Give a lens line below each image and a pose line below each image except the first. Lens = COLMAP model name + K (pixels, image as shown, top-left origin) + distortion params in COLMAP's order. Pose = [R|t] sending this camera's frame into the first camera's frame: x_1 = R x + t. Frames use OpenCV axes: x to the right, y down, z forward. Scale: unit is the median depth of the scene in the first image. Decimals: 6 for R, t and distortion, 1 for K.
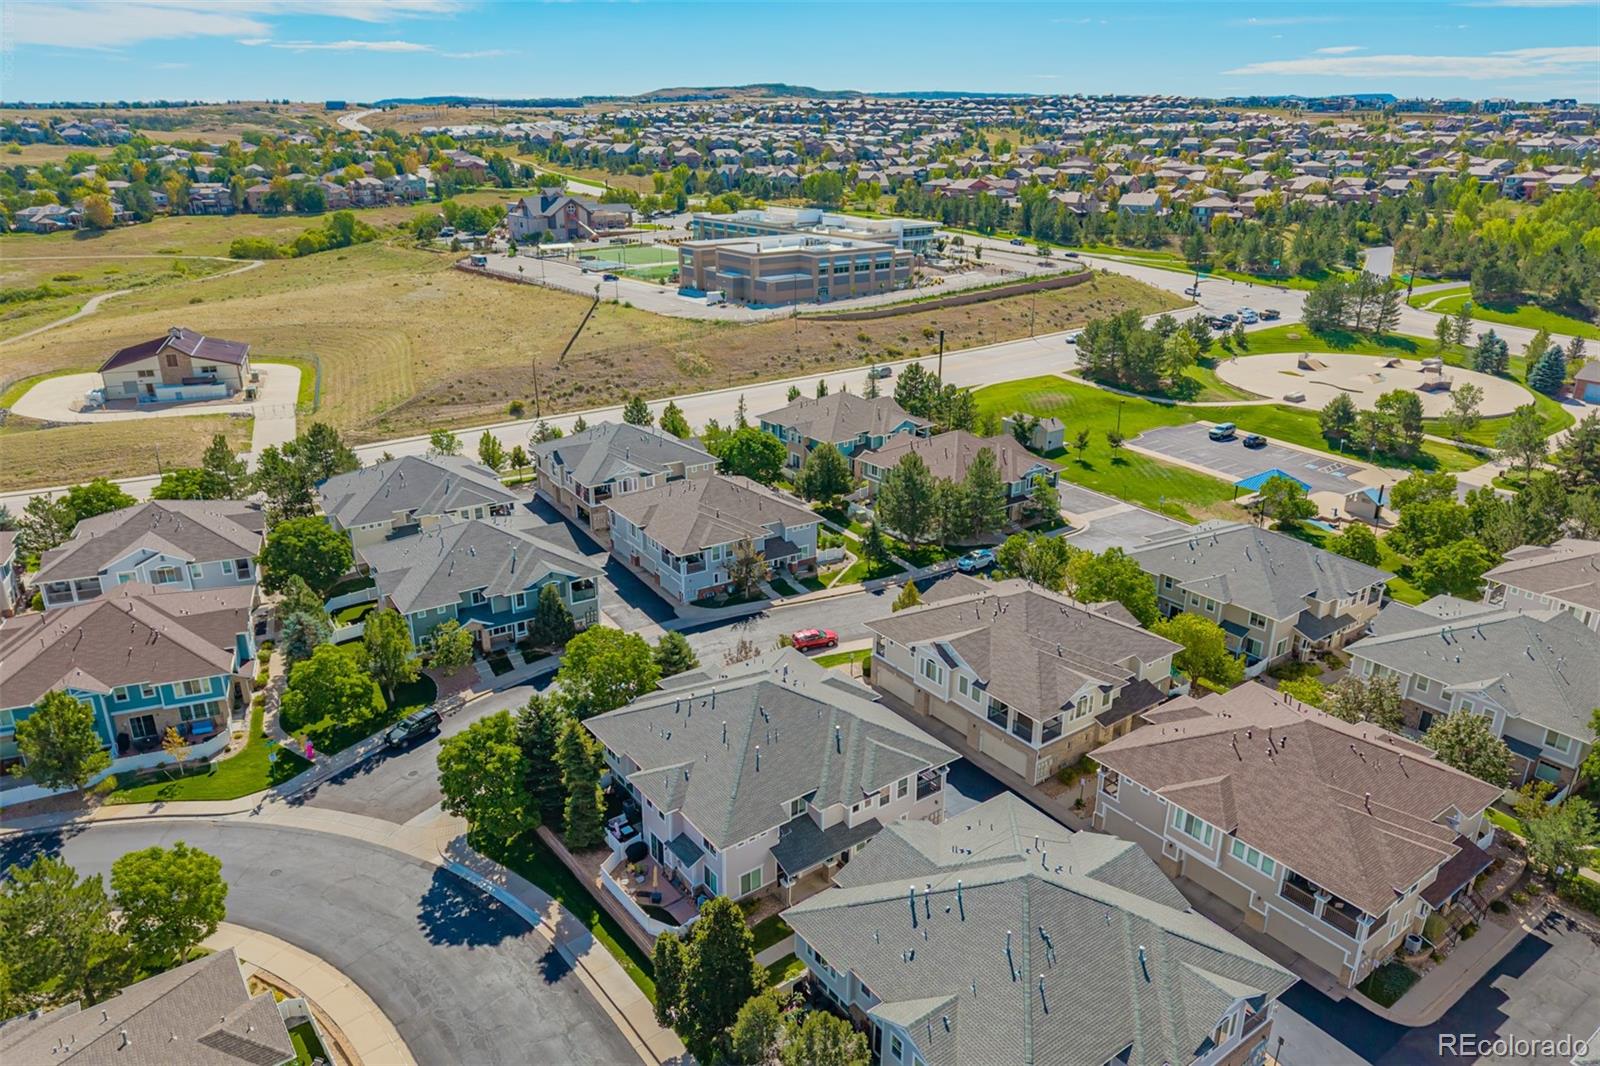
lens RADIAL K [[1057.6, 0, 800.0], [0, 1057.6, 533.0], [0, 0, 1]] dist [0.092418, -0.090649]
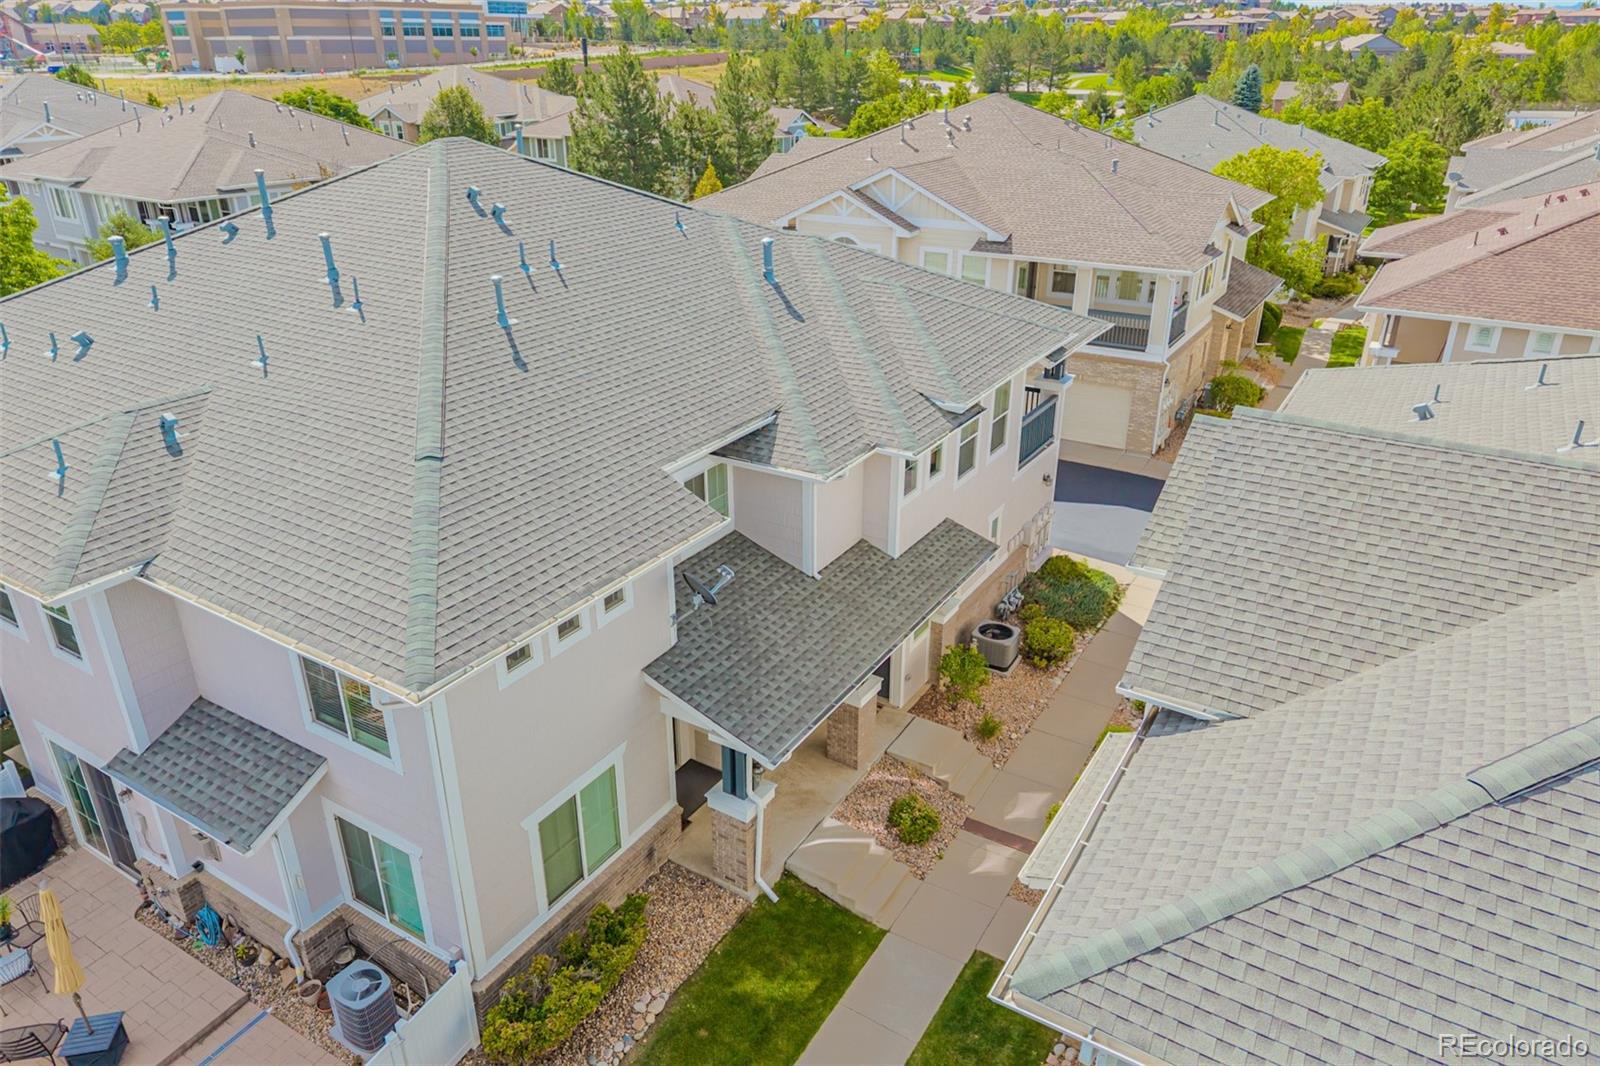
lens RADIAL K [[1057.6, 0, 800.0], [0, 1057.6, 533.0], [0, 0, 1]] dist [0.092418, -0.090649]
pose [[0.929039, -0.158589, 0.334270, -0.065062], [0.136664, 0.986676, 0.088283, 0.242444], [-0.343816, -0.036335, 0.938334, 0.749669]]
